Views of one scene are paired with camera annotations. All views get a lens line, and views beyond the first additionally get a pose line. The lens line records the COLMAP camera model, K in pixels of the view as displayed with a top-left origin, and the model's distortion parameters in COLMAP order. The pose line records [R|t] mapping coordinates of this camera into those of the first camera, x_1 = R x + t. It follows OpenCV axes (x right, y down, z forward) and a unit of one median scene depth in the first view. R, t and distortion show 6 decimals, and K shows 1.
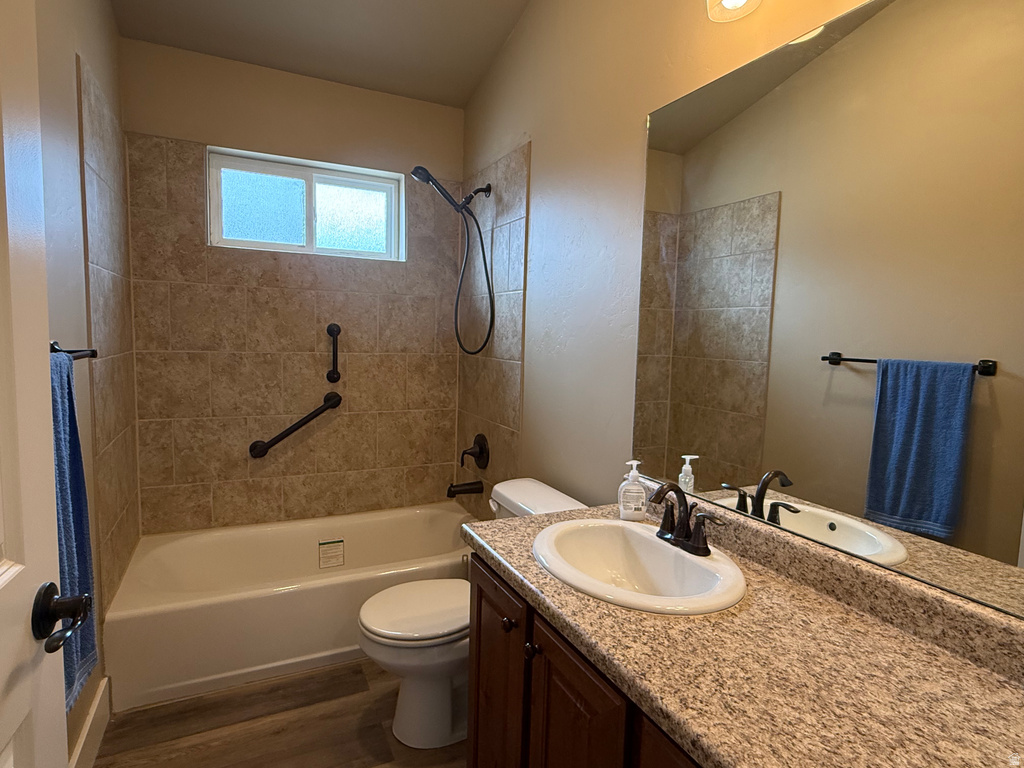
lens RADIAL K [[557.4, 0, 511.8], [0, 557.4, 386.0], [0, 0, 1]] dist [0.000514, 0.000638]
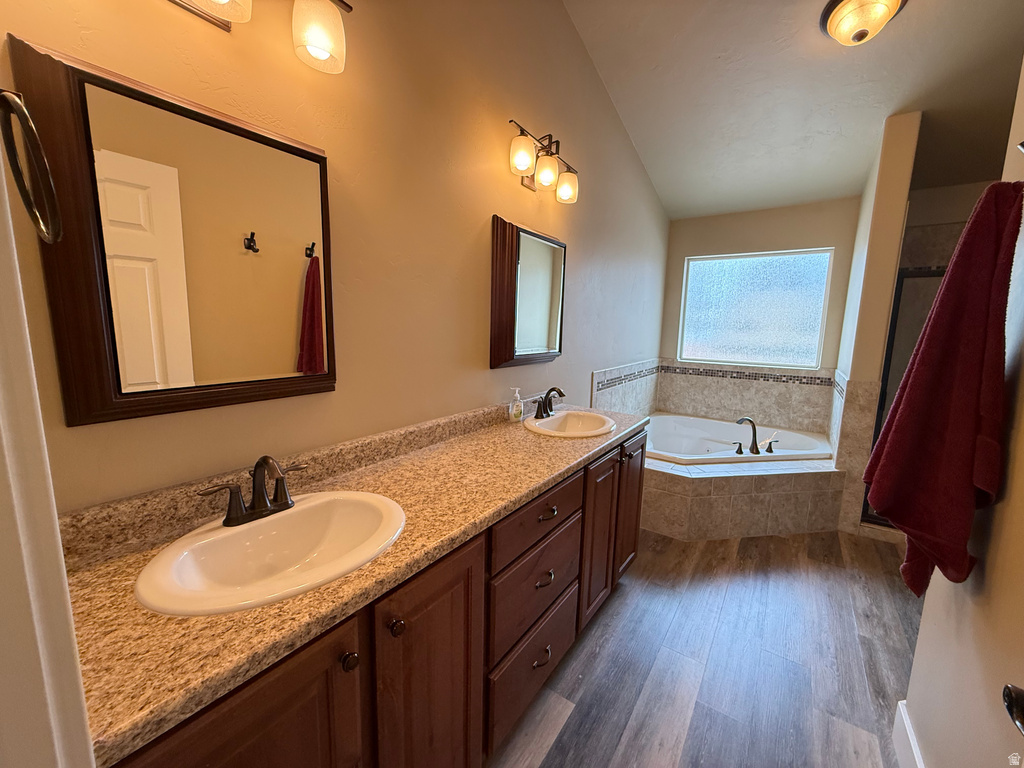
lens RADIAL K [[407.7, 0, 507.6], [0, 407.7, 384.5], [0, 0, 1]] dist [-0.000459, 0.000048]
pose [[-0.475353, -0.164230, 0.864331, -0.712562], [0.052900, 0.975310, 0.214410, -0.109815], [-0.878203, 0.147644, -0.454929, 1.297663]]
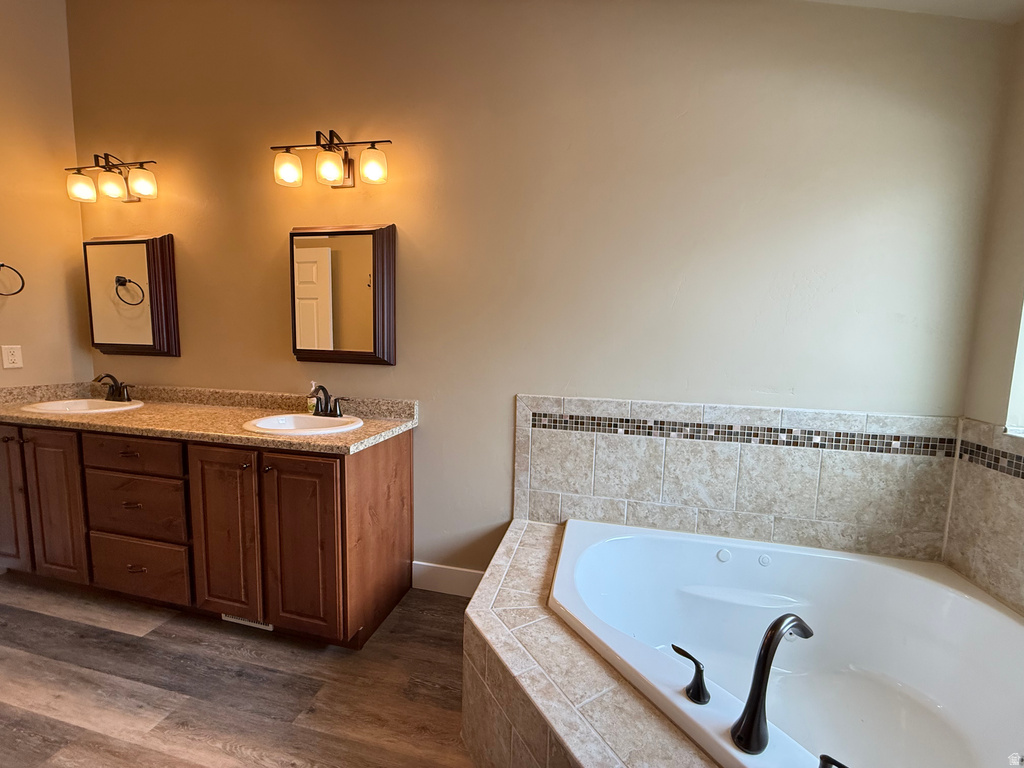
lens RADIAL K [[407.7, 0, 509.7], [0, 407.7, 382.8], [0, 0, 1]] dist [-0.000459, 0.000048]
pose [[0.633823, -0.085124, 0.768780, 0.066521], [0.064693, 0.996277, 0.056977, 0.315593], [-0.770768, 0.013621, 0.636970, -1.971465]]
